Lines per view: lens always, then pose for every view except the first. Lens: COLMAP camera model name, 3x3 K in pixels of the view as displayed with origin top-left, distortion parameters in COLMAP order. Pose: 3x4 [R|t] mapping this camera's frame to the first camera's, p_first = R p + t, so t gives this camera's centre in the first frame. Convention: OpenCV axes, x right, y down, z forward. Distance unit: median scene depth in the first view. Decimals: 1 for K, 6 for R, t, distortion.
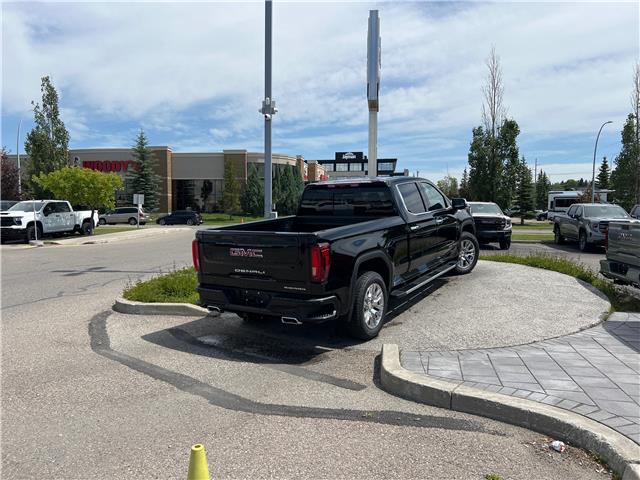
lens RADIAL K [[499.4, 0, 320.0], [0, 499.4, 240.0], [0, 0, 1]] dist [0.015113, -0.003279]
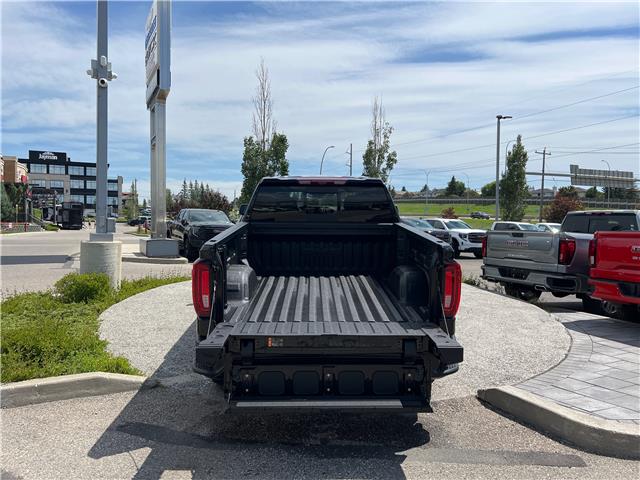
lens RADIAL K [[488.2, 0, 326.0], [0, 488.2, 242.7], [0, 0, 1]] dist [0.020612, -0.008477]
pose [[0.814196, -0.013123, 0.580441, -0.128089], [0.023203, 0.999681, -0.009946, -0.003432], [-0.580126, 0.021566, 0.814241, 0.130936]]
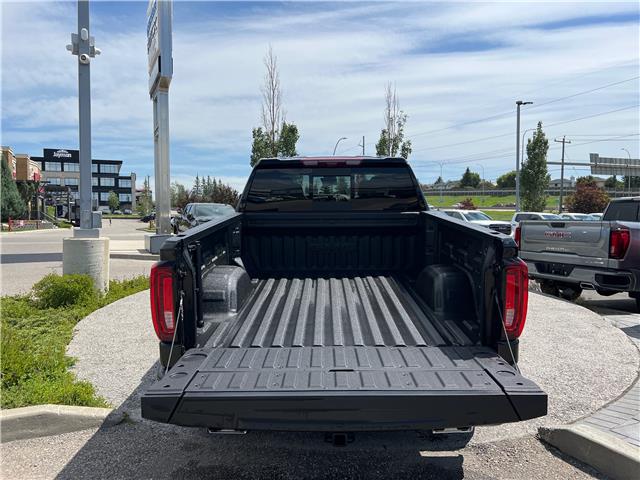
lens RADIAL K [[484.2, 0, 324.0], [0, 484.2, 240.7], [0, 0, 1]] dist [0.009806, 0.002820]
pose [[0.832004, -0.027395, 0.554093, -0.100350], [0.034755, 0.999392, -0.002775, -0.003780], [-0.553680, 0.021566, 0.832450, 0.168401]]
